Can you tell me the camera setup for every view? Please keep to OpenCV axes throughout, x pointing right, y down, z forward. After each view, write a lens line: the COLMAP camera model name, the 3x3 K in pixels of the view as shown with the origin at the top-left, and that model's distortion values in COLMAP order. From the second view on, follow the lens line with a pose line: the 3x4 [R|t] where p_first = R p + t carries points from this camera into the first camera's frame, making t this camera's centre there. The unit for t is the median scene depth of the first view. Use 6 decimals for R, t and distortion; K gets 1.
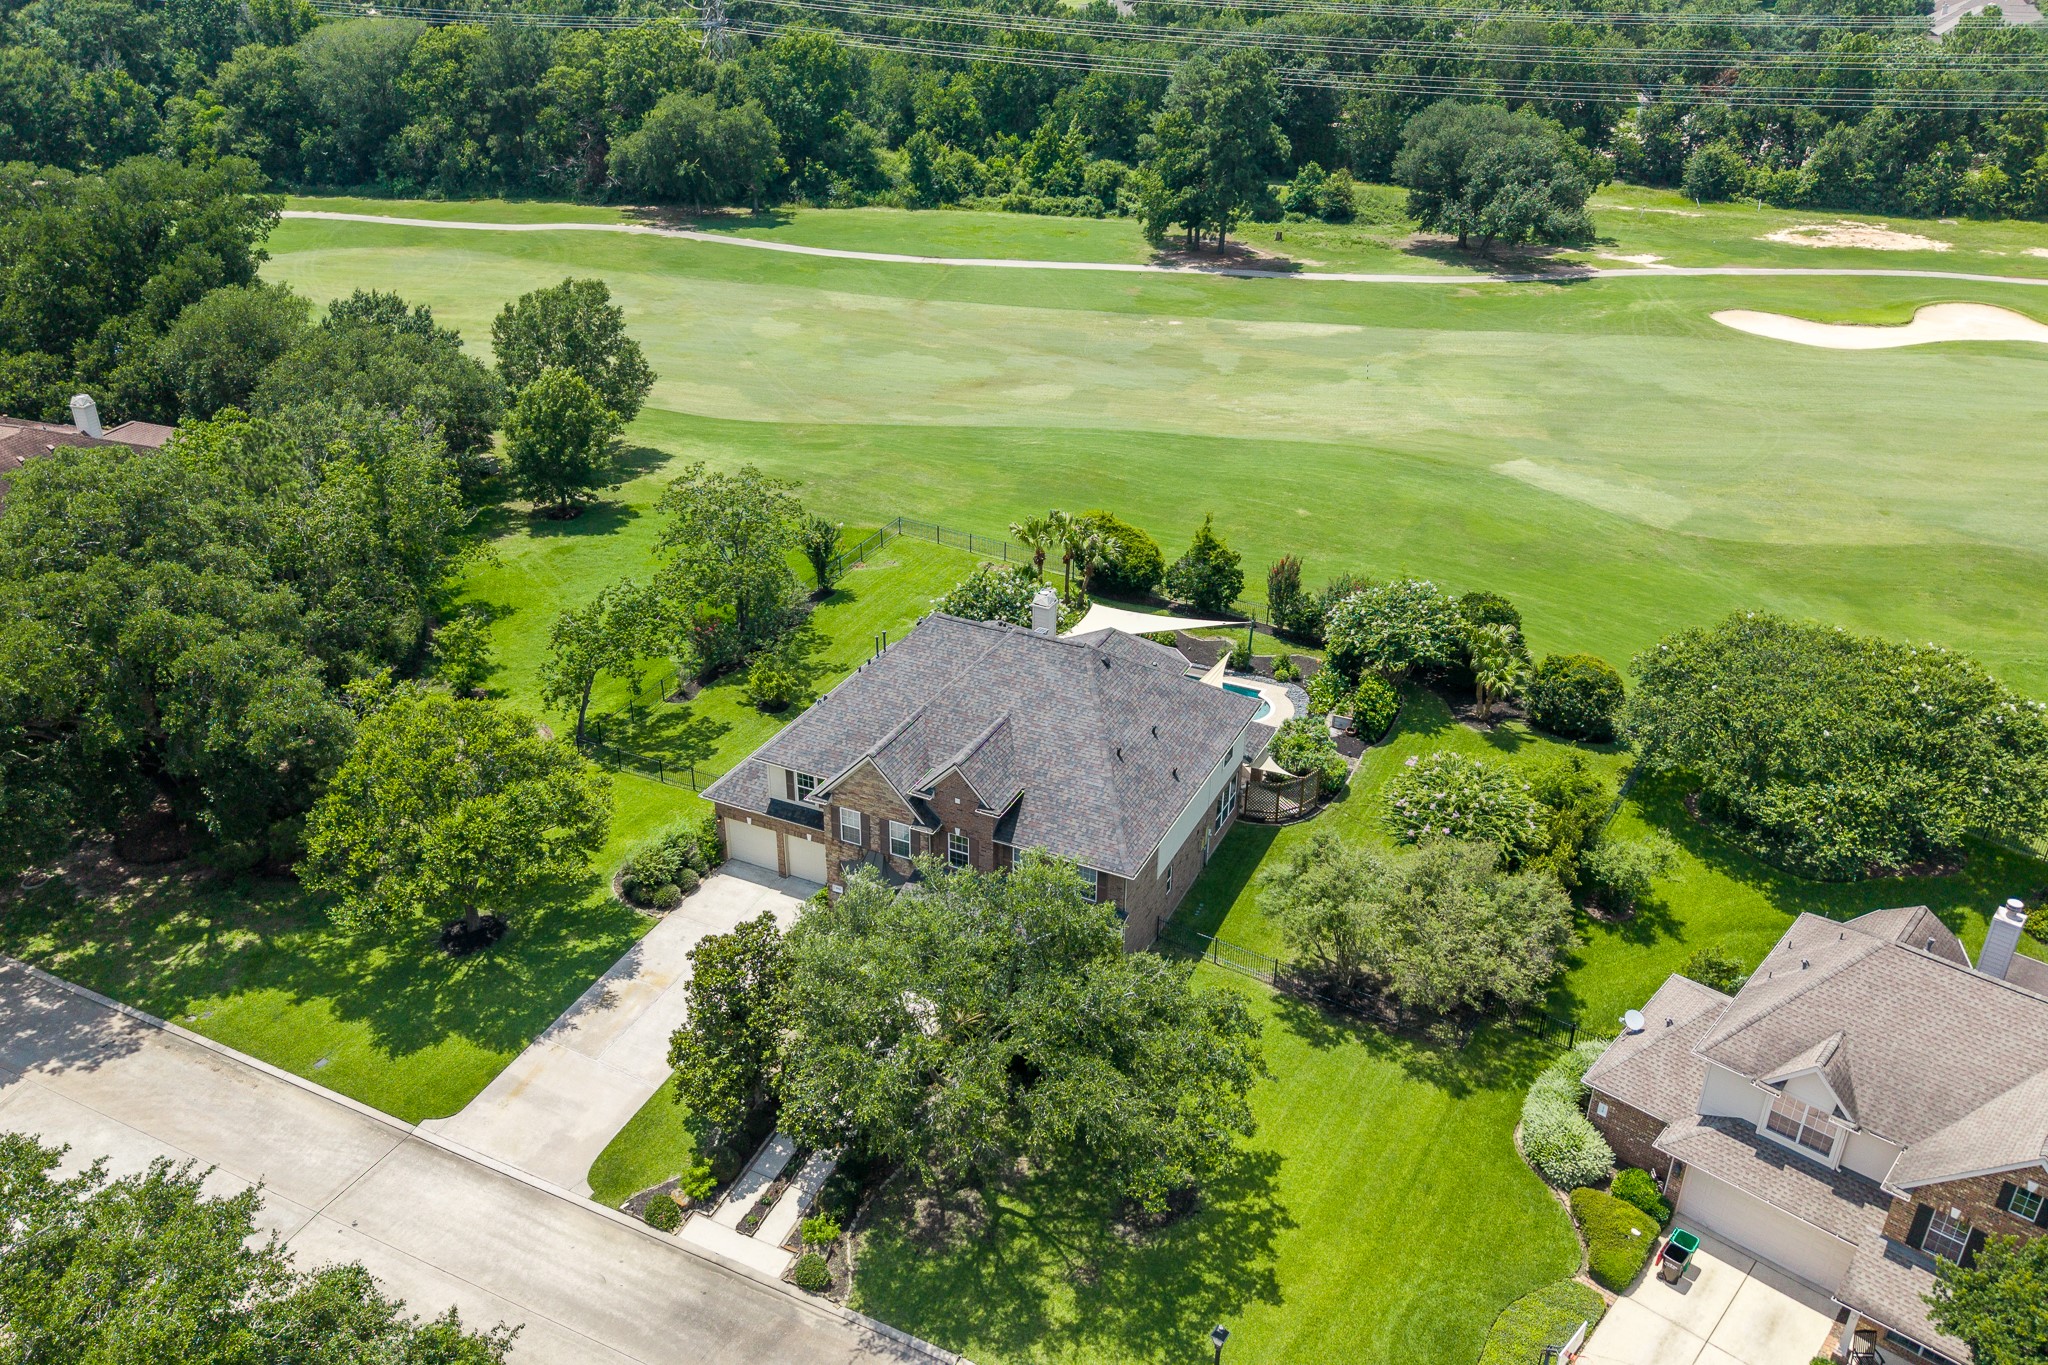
lens RADIAL K [[1589.6, 0, 1015.1], [0, 1589.6, 700.6], [0, 0, 1]] dist [0.065826, -0.063884]
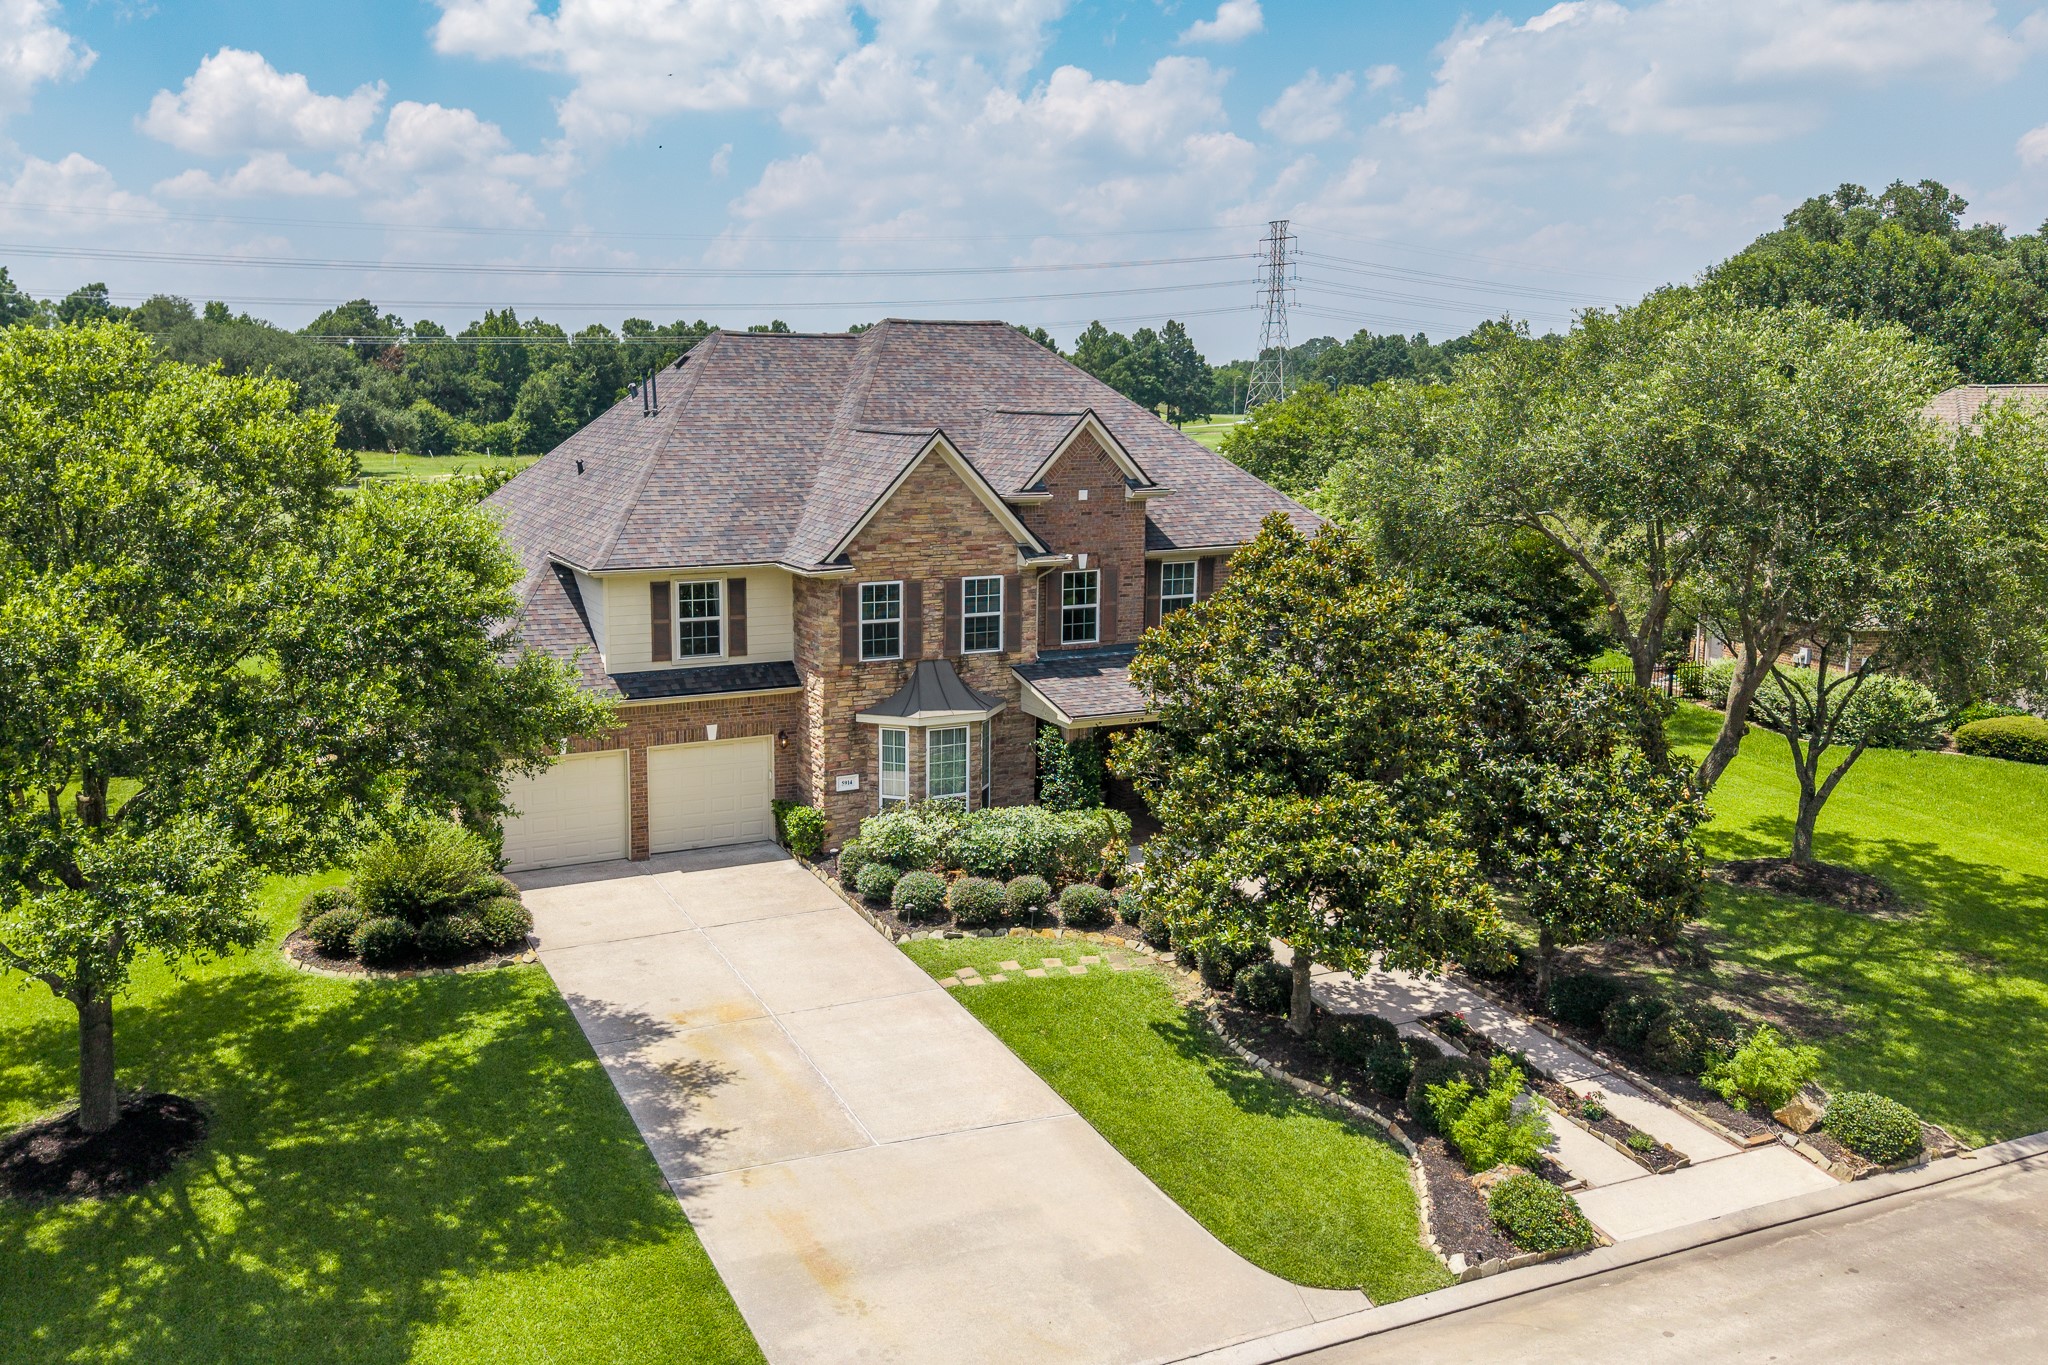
lens RADIAL K [[1654.5, 0, 907.4], [0, 1654.5, 679.1], [0, 0, 1]] dist [0.050335, -0.010936]
pose [[0.646413, -0.146729, 0.748746, -0.510061], [0.367247, 0.920014, -0.136762, 0.178283], [-0.668790, 0.363379, 0.648595, 0.700337]]
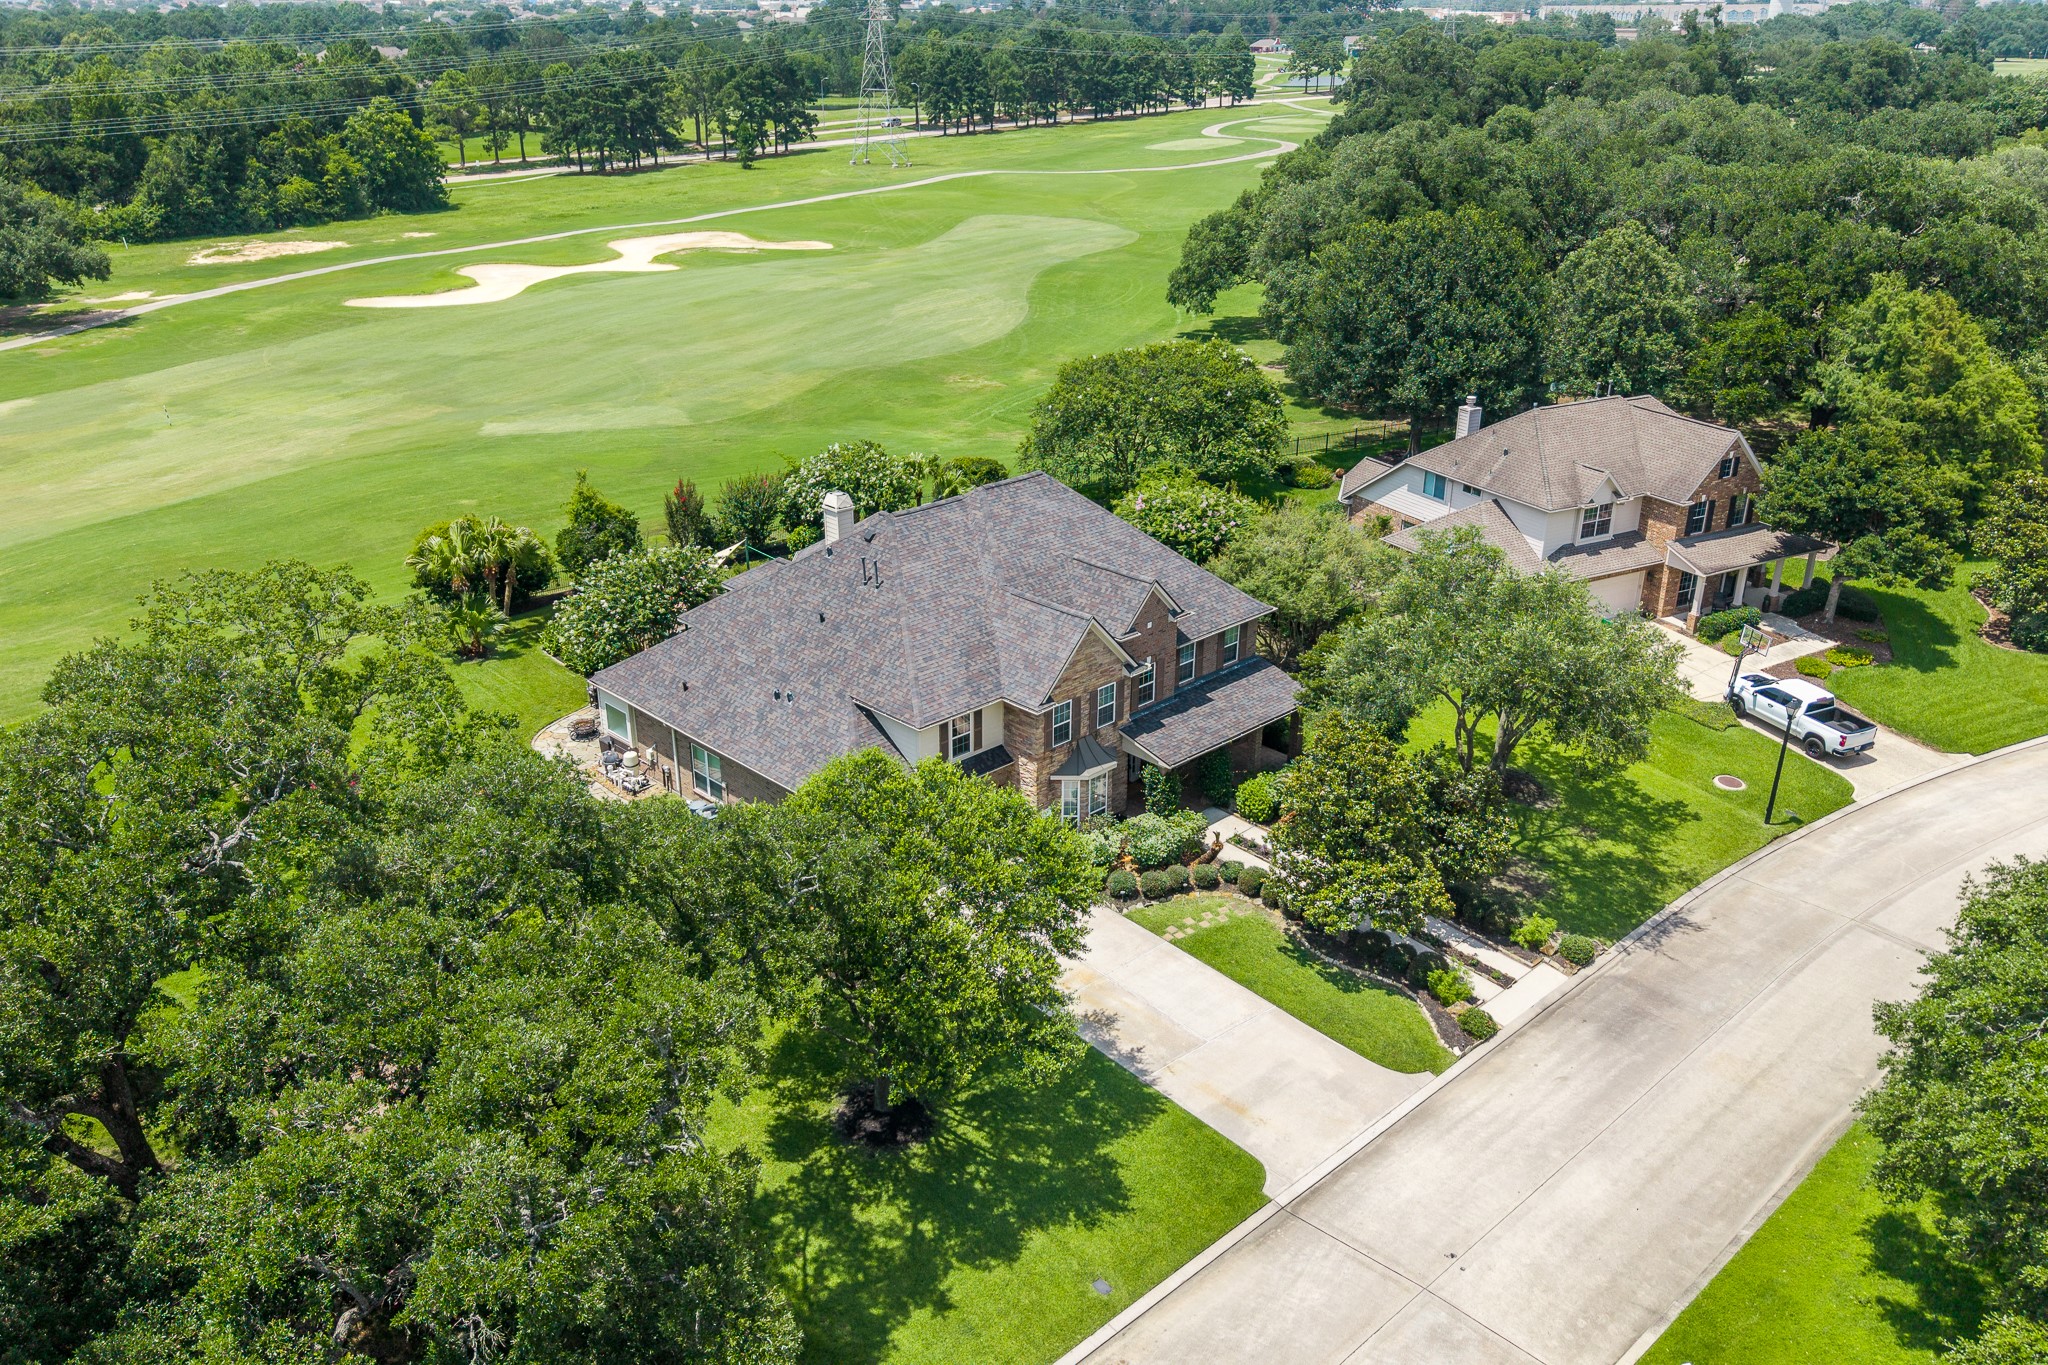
lens RADIAL K [[1589.6, 0, 1015.1], [0, 1589.6, 700.6], [0, 0, 1]] dist [0.065826, -0.063884]
pose [[0.348839, -0.386321, 0.853854, -0.890187], [0.444686, 0.870223, 0.212053, -0.132753], [-0.824964, 0.305724, 0.475360, 0.635169]]
